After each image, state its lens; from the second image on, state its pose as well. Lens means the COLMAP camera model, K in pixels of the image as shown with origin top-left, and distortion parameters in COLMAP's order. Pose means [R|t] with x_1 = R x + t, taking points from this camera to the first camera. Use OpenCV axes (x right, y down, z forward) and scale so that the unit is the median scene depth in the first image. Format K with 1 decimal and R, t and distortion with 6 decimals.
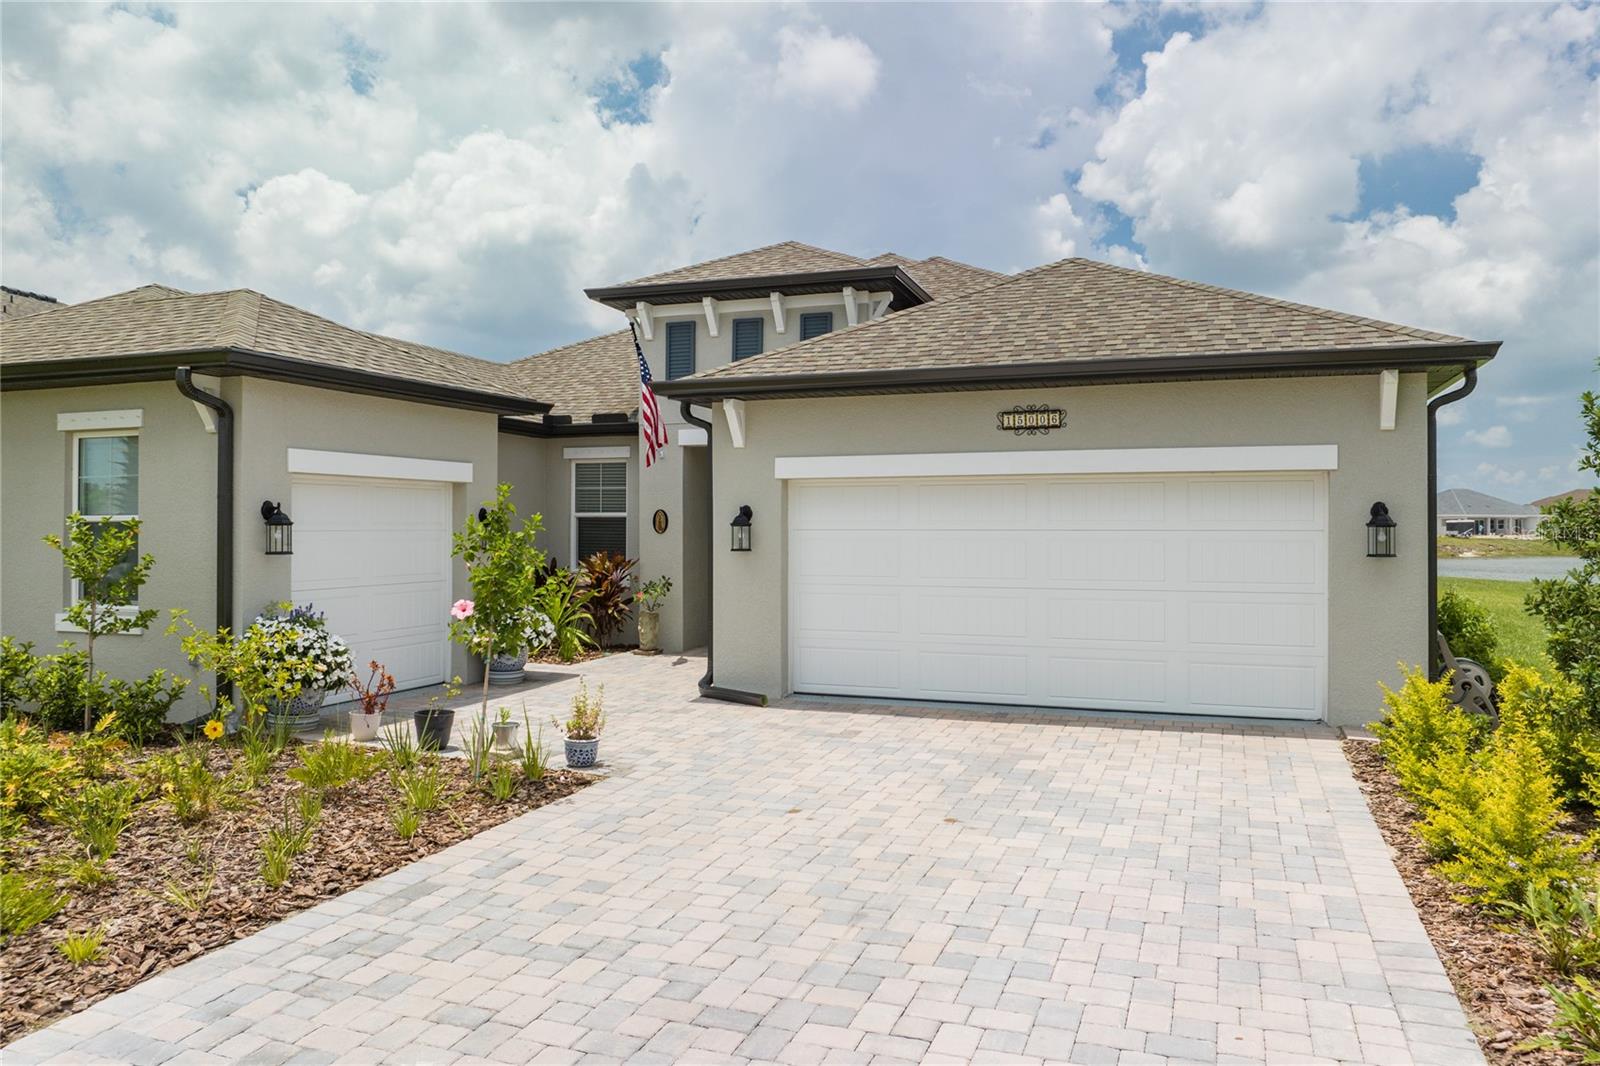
lens RADIAL K [[1146.2, 0, 800.0], [0, 1146.2, 533.0], [0, 0, 1]] dist [-0.043843, -0.001406]
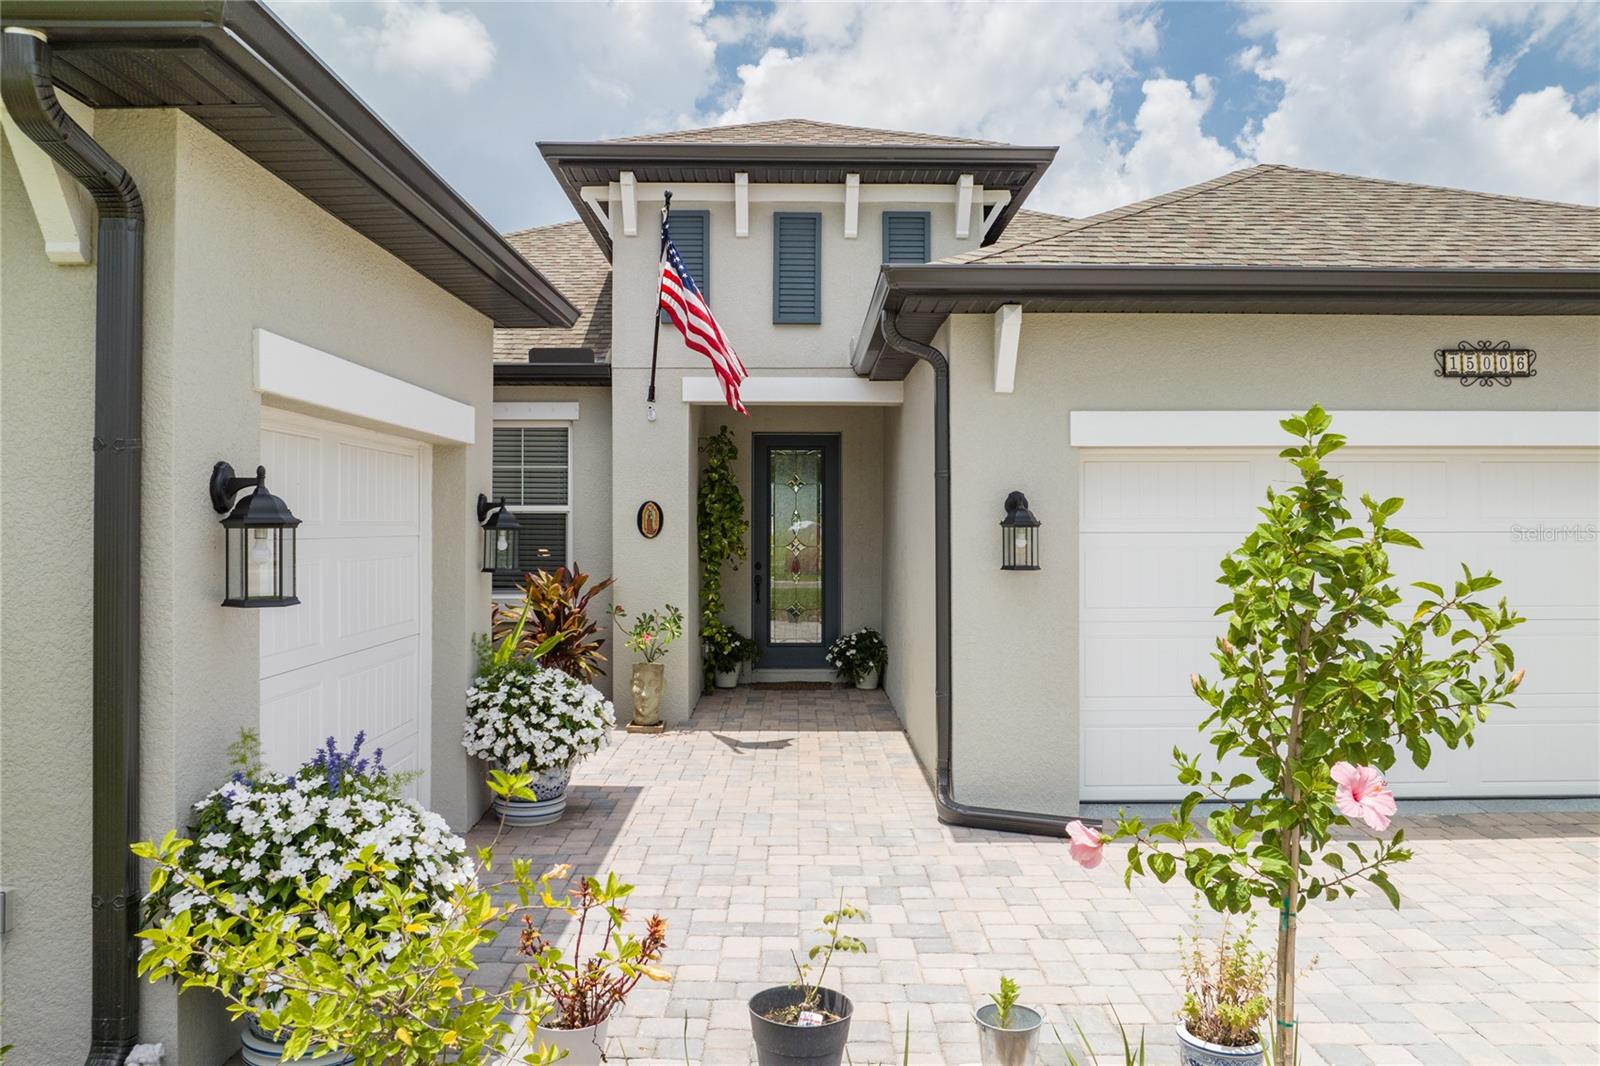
lens RADIAL K [[1146.2, 0, 800.0], [0, 1146.2, 533.0], [0, 0, 1]] dist [-0.043843, -0.001406]
pose [[0.943408, -0.002283, 0.331626, -0.372207], [0.001875, 0.999997, 0.001550, -0.004766], [-0.331628, -0.000841, 0.943410, 0.526409]]
